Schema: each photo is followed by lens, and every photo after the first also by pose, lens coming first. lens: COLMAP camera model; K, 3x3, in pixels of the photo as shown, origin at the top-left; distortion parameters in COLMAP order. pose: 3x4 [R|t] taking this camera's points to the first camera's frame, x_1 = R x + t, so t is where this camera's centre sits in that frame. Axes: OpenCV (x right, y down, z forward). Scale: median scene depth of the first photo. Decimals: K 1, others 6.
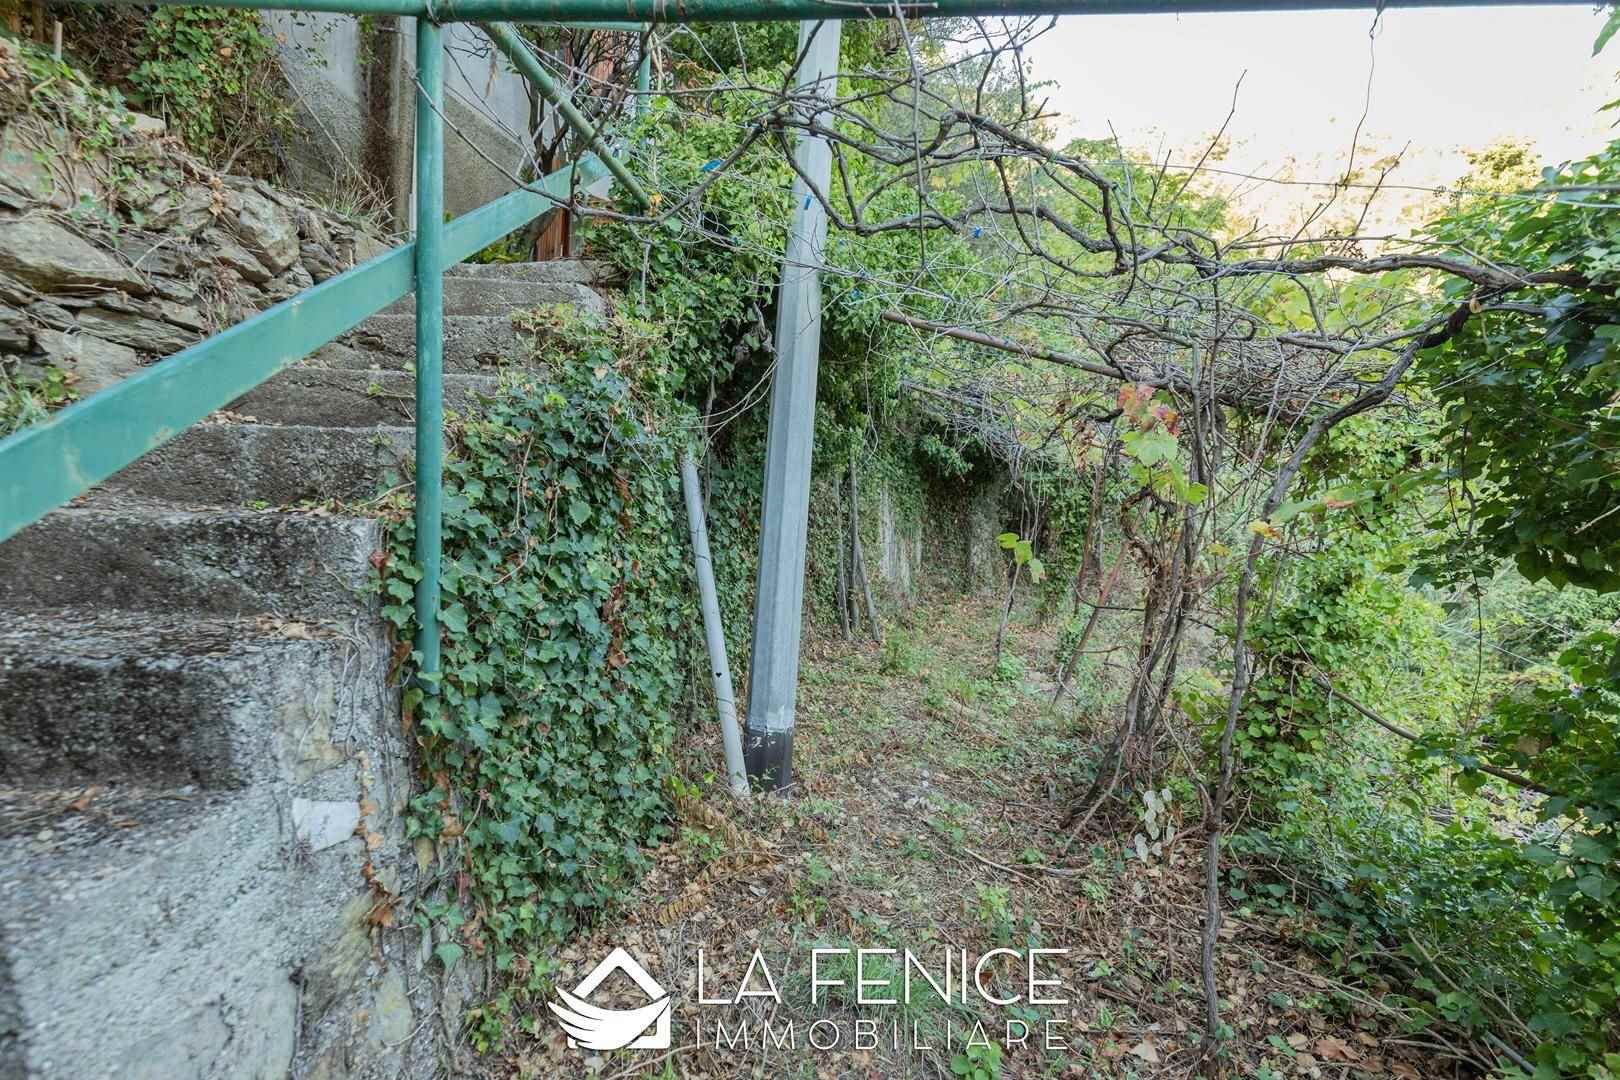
lens RADIAL K [[762.8, 0, 816.5], [0, 762.8, 546.2], [0, 0, 1]] dist [0.000608, -0.000688]
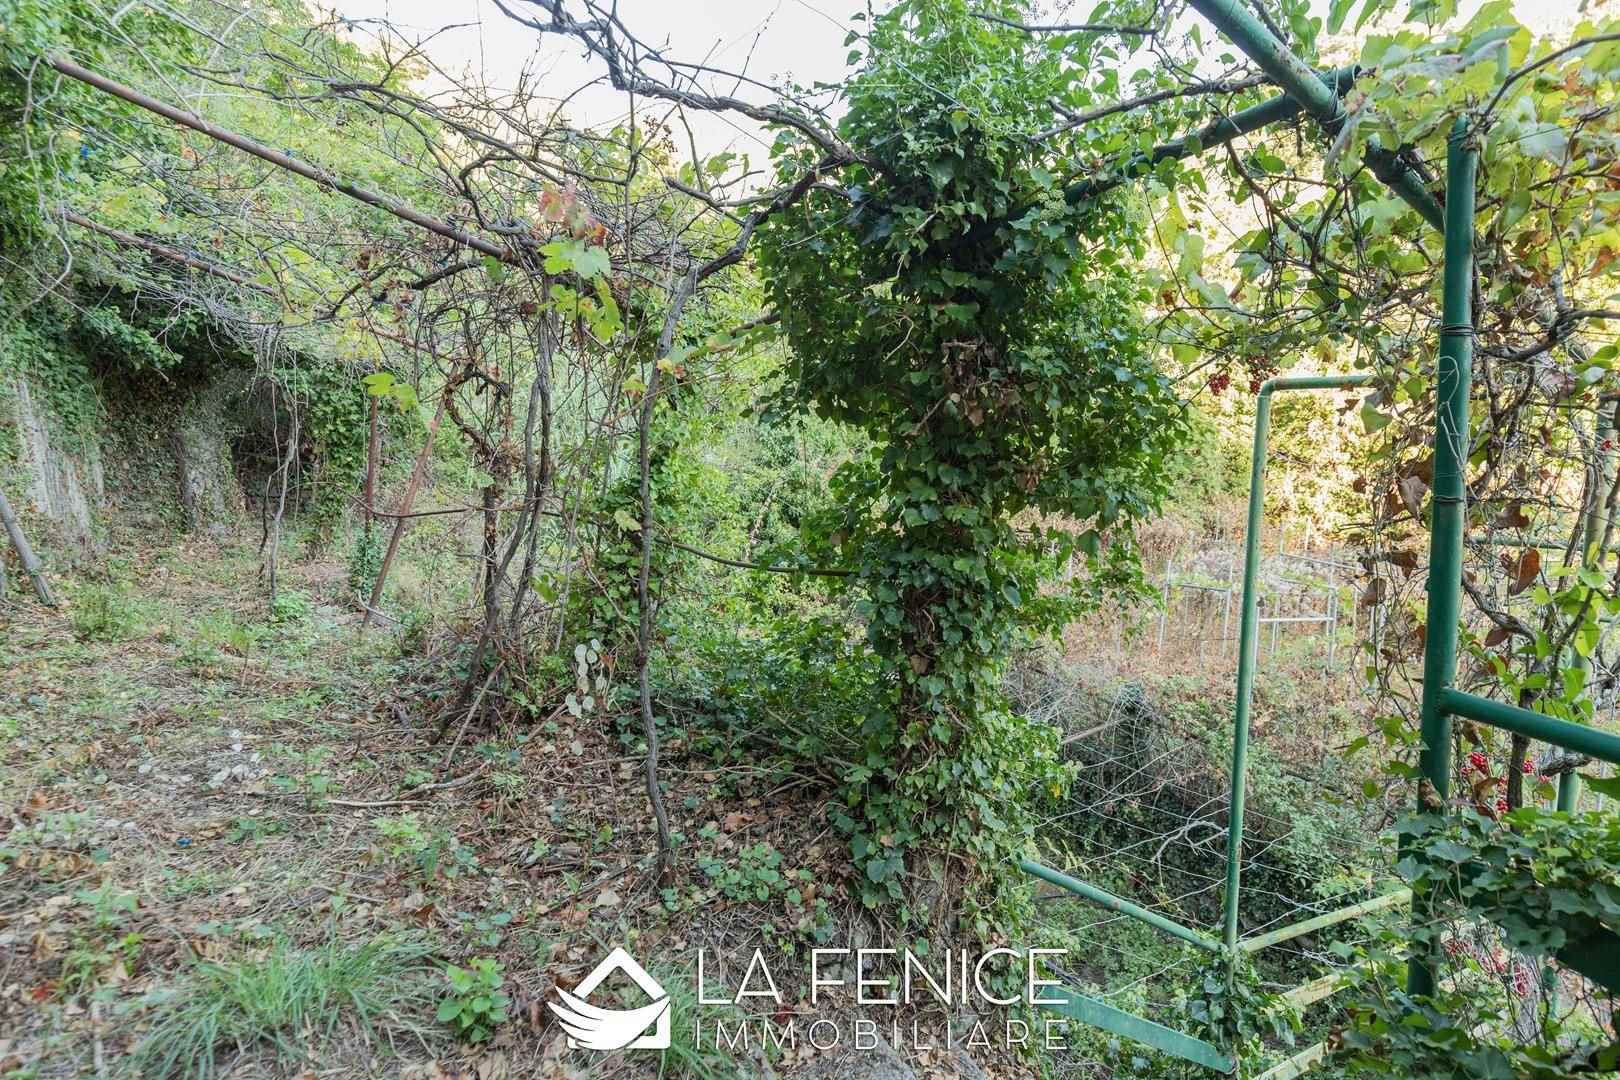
lens RADIAL K [[762.8, 0, 816.5], [0, 762.8, 546.2], [0, 0, 1]] dist [0.000608, -0.000688]
pose [[0.594451, -0.111246, 0.796400, -0.096866], [0.050365, 0.993591, 0.101198, 0.080070], [-0.802553, -0.020047, 0.596244, 0.131829]]
